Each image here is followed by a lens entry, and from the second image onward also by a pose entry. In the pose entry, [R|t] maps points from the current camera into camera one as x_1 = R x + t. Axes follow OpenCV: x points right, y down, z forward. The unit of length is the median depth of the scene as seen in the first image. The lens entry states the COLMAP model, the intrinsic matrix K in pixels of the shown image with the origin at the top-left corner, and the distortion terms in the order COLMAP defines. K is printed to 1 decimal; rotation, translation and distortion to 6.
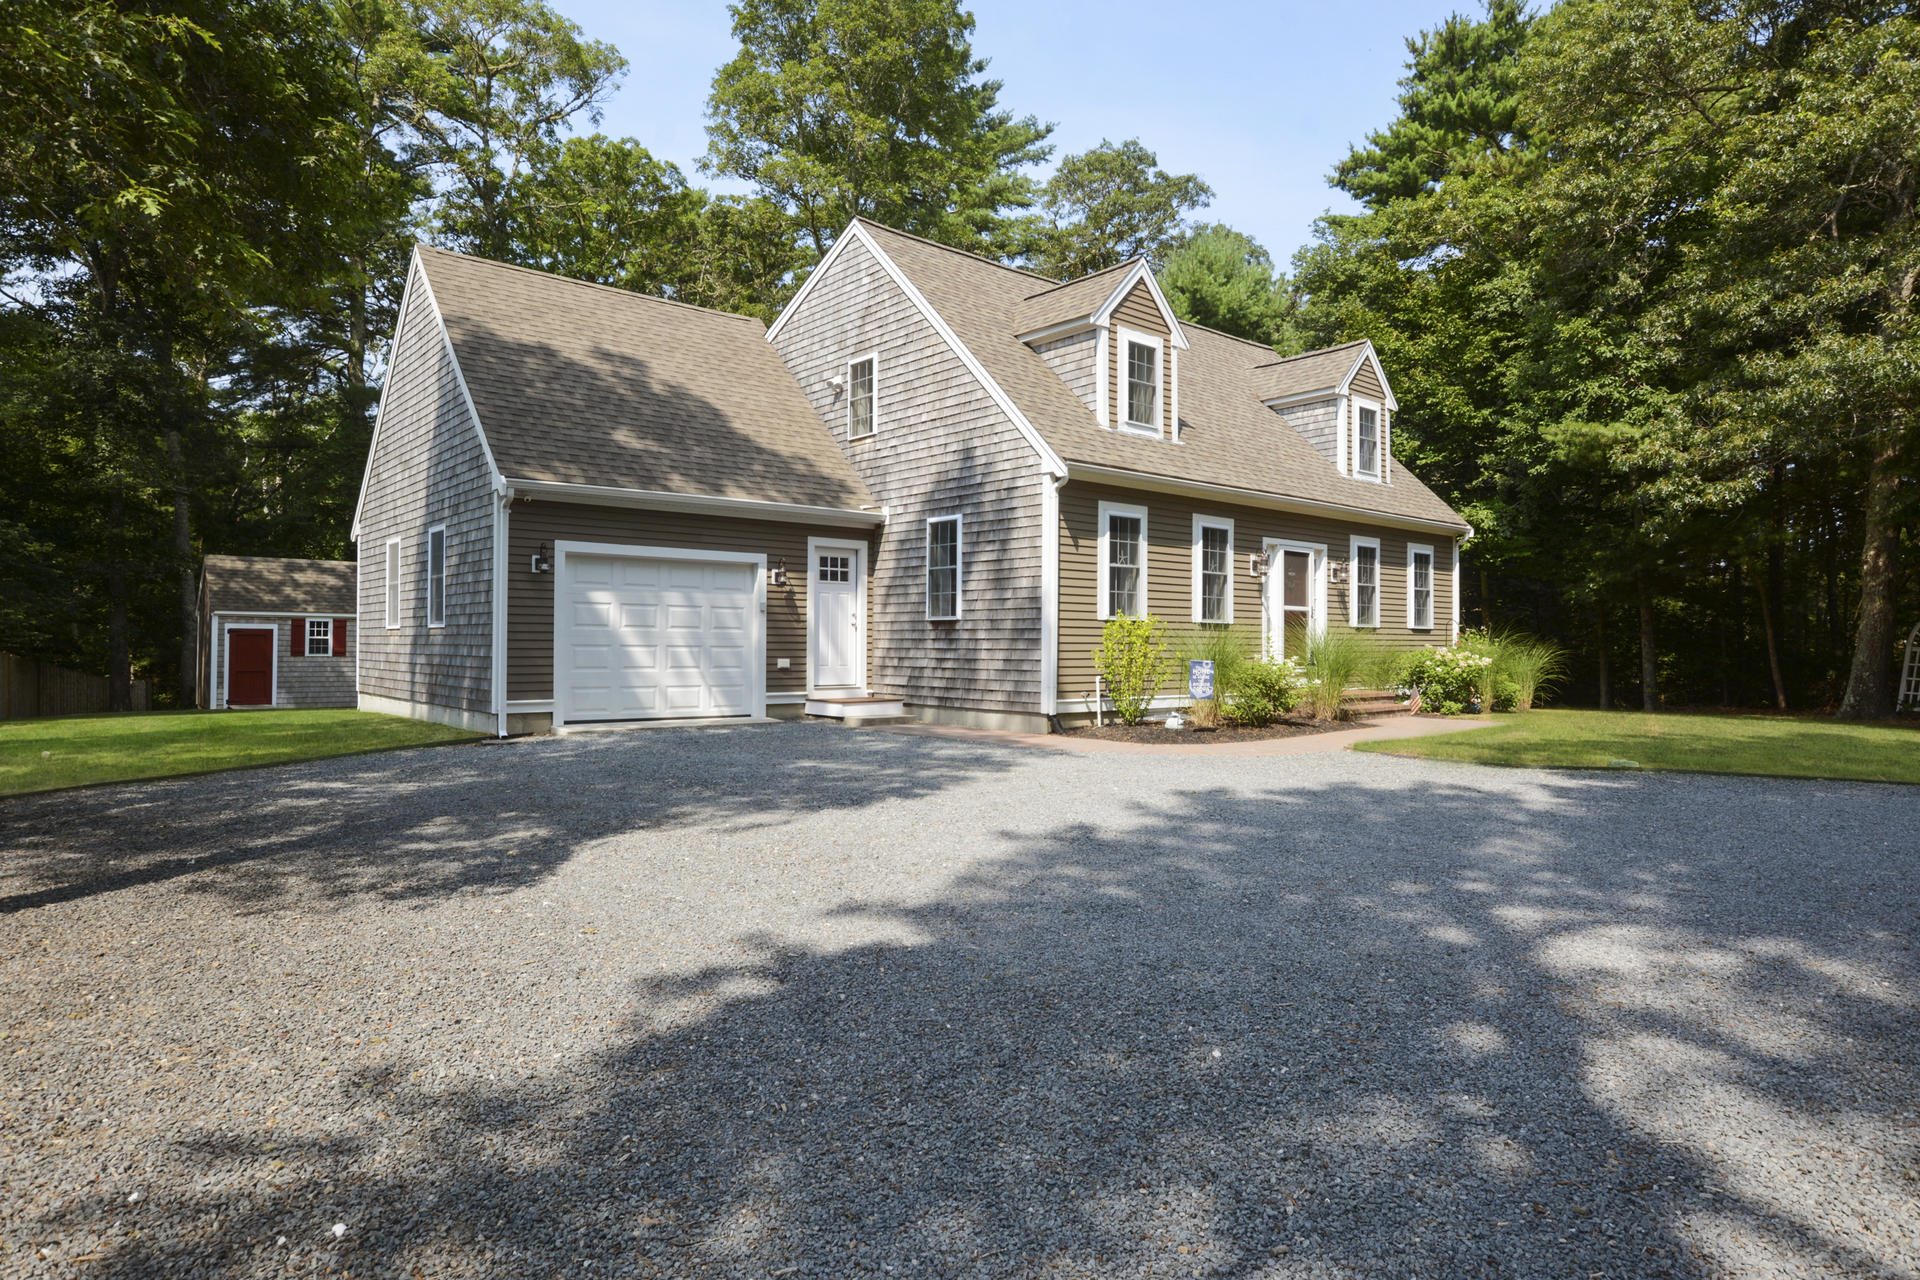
lens RADIAL K [[1057.9, 0, 947.5], [0, 1057.9, 638.8], [0, 0, 1]] dist [-0.031019, 0.002408]
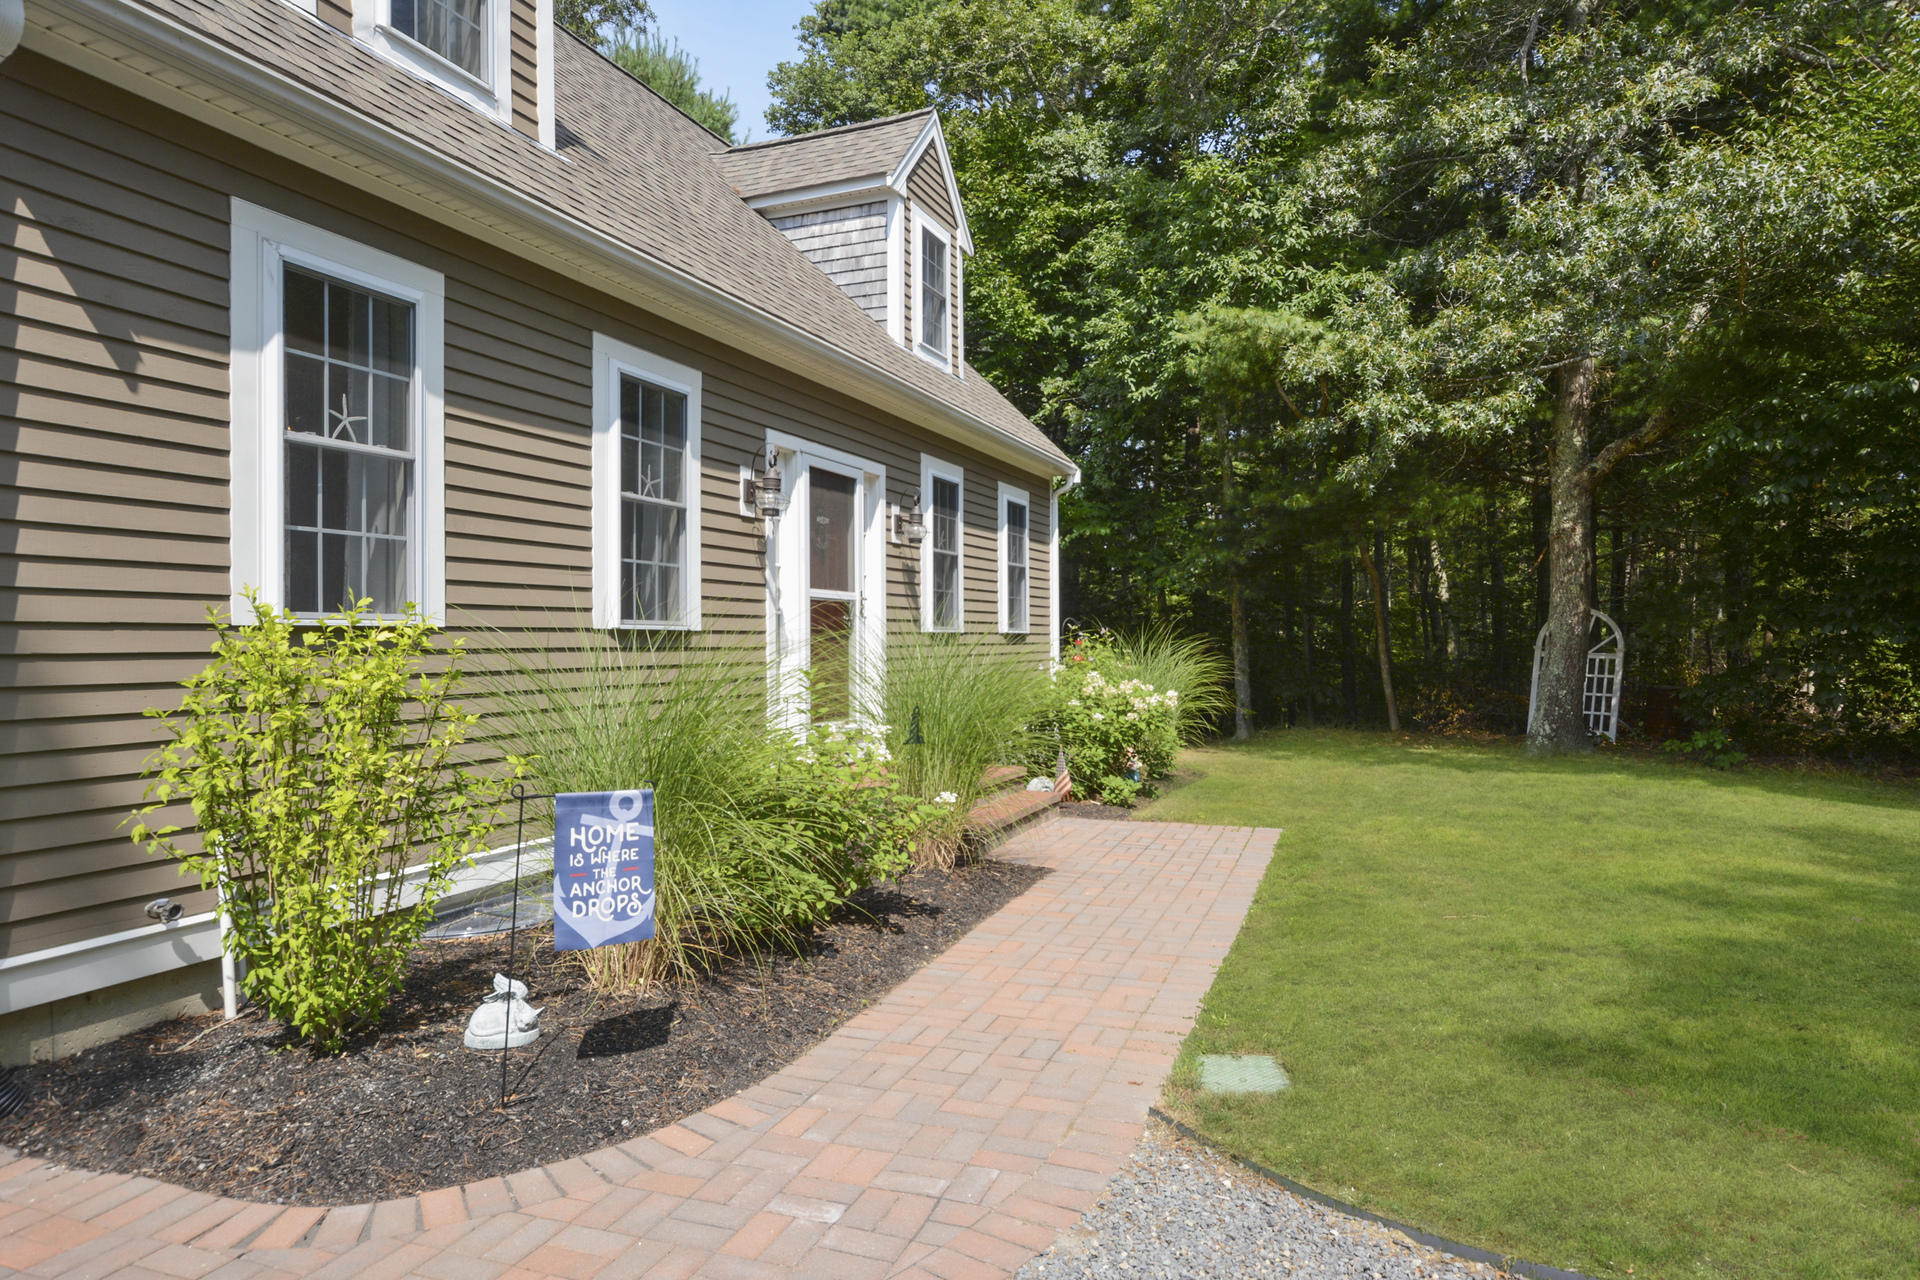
lens RADIAL K [[1155.5, 0, 970.4], [0, 1155.5, 637.7], [0, 0, 1]] dist [-0.002950, -0.001459]
pose [[0.871464, -0.009554, 0.490366, 0.135963], [0.007565, 0.999953, 0.006037, -0.013012], [-0.490401, -0.001552, 0.871496, 0.535175]]
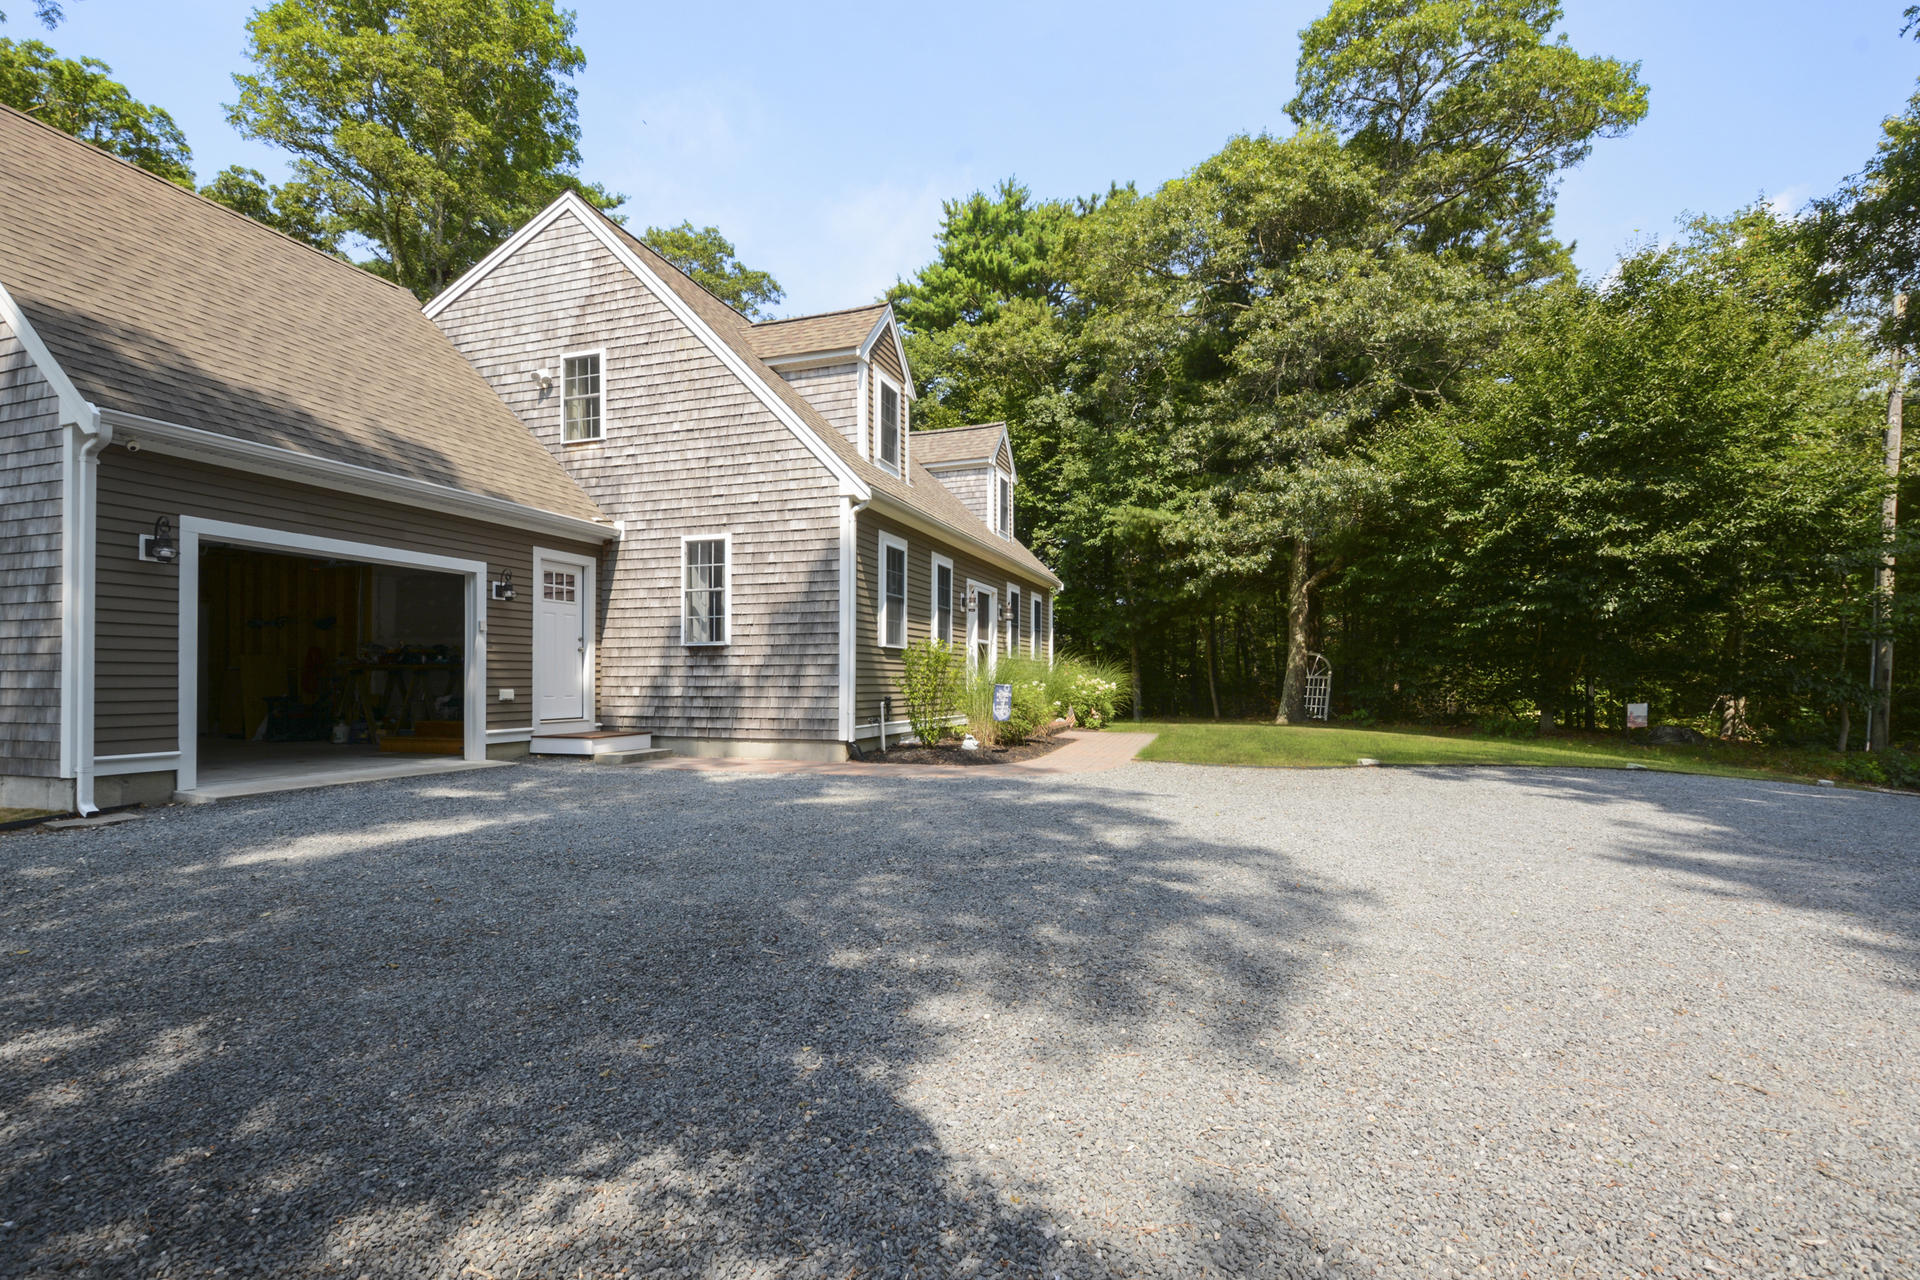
lens RADIAL K [[845.4, 0, 964.6], [0, 845.4, 685.0], [0, 0, 1]] dist [0.004443, -0.005152]
pose [[0.853968, -0.010047, 0.520228, -0.176248], [0.004640, 0.999921, 0.011694, 0.008384], [-0.520304, -0.007573, 0.853947, 0.213646]]
